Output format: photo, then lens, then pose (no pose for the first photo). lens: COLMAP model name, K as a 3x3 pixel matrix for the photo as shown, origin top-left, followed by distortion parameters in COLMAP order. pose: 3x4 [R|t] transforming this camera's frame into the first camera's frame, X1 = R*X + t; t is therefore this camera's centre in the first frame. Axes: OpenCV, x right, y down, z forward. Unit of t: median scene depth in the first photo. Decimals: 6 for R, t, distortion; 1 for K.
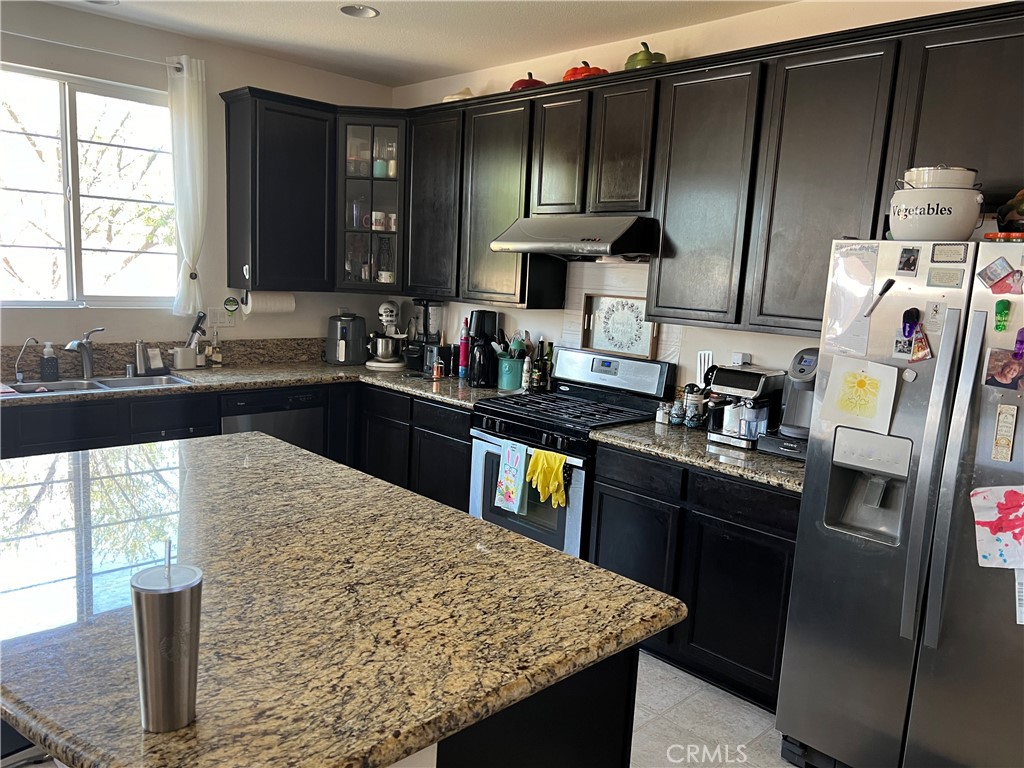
lens RADIAL K [[786.9, 0, 511.9], [0, 786.9, 397.1], [0, 0, 1]] dist [0.089897, -0.119138]
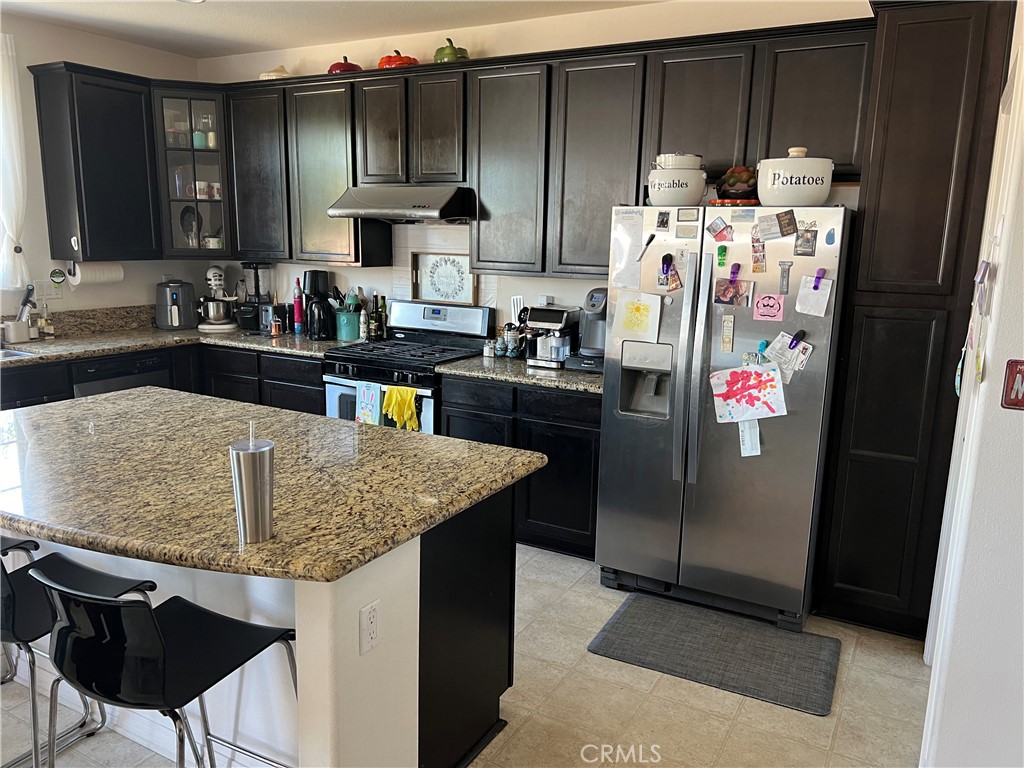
lens RADIAL K [[786.9, 0, 511.9], [0, 786.9, 397.1], [0, 0, 1]] dist [0.089897, -0.119138]
pose [[0.960431, -0.089331, 0.263805, -0.105793], [0.075259, 0.995172, 0.062994, 0.022028], [-0.268159, -0.040648, 0.962517, -0.195977]]
